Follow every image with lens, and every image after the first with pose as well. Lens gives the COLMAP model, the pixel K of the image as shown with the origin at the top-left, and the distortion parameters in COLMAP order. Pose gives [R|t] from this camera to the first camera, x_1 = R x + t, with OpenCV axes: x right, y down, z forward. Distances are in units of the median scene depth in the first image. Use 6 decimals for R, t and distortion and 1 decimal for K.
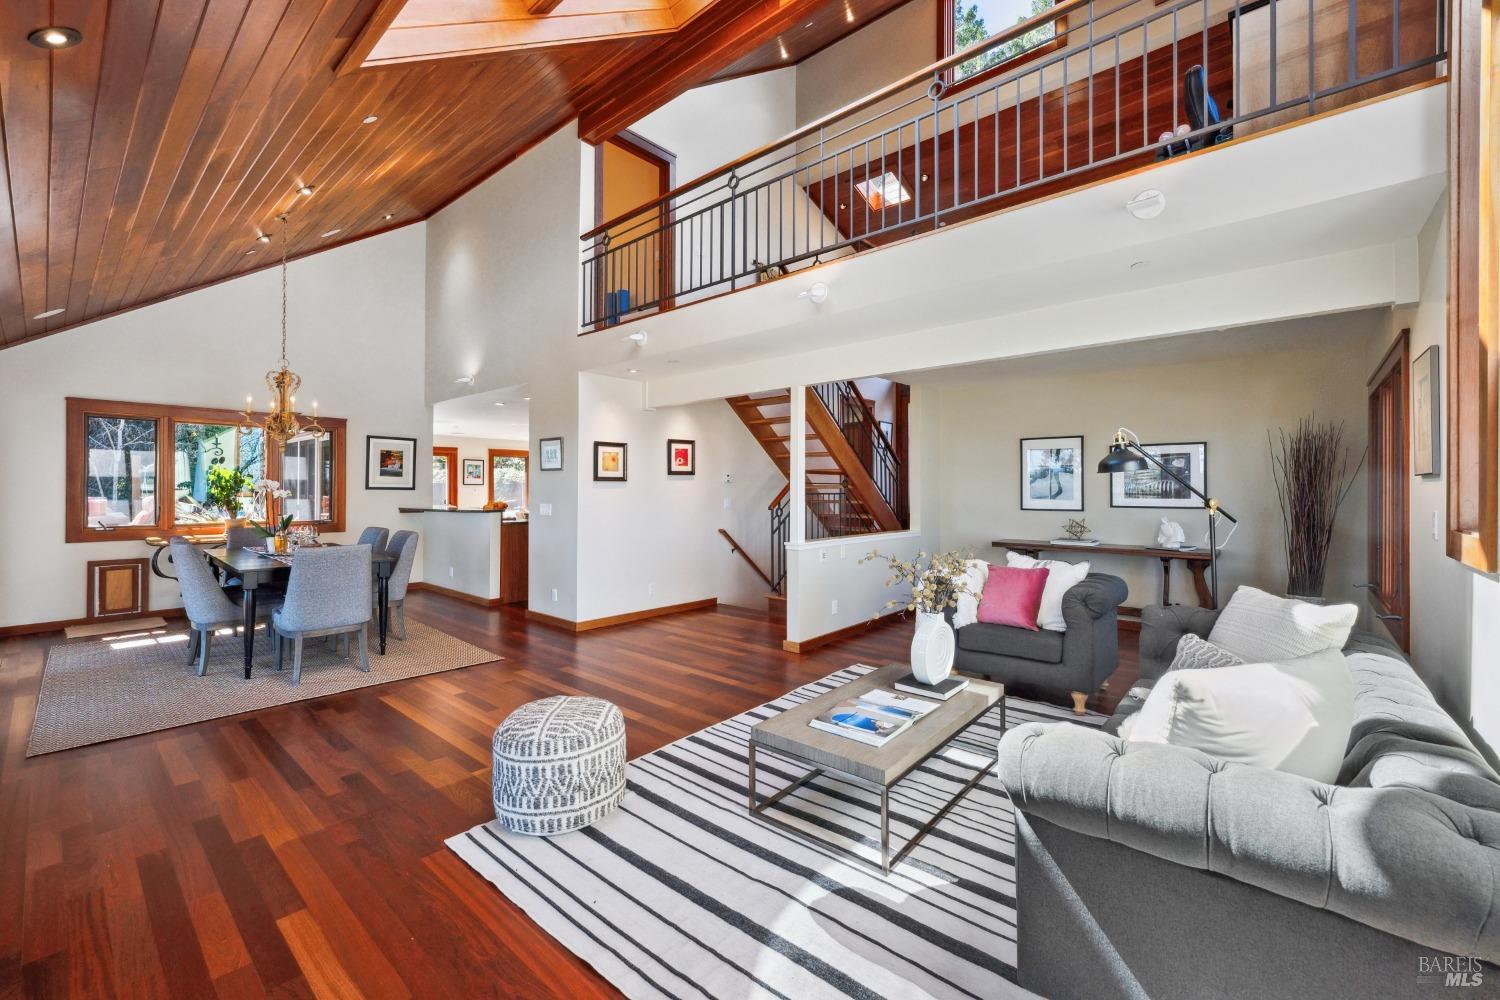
lens RADIAL K [[606.3, 0, 754.7], [0, 606.3, 494.7], [0, 0, 1]] dist [-0.001666, 0.000133]
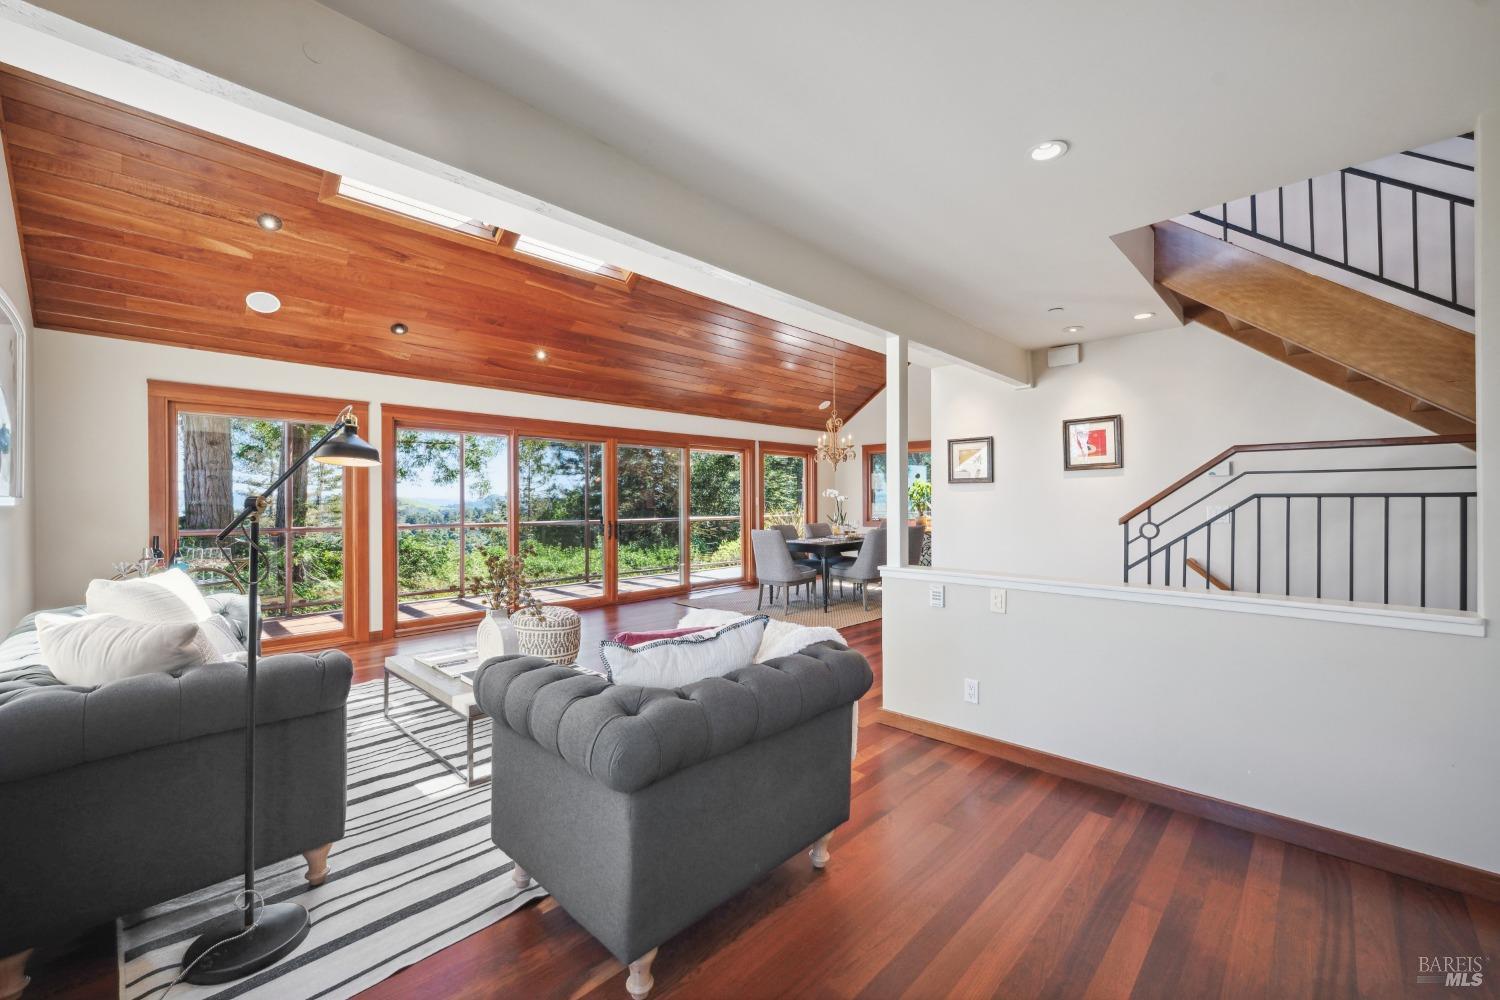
lens RADIAL K [[606.3, 0, 750.1], [0, 606.3, 496.4], [0, 0, 1]] dist [-0.001666, 0.000133]
pose [[-0.063177, -0.003474, -0.997996, 0.583970], [-0.002783, 0.999991, -0.003305, 0.001027], [0.997998, 0.002568, -0.063186, 0.670086]]
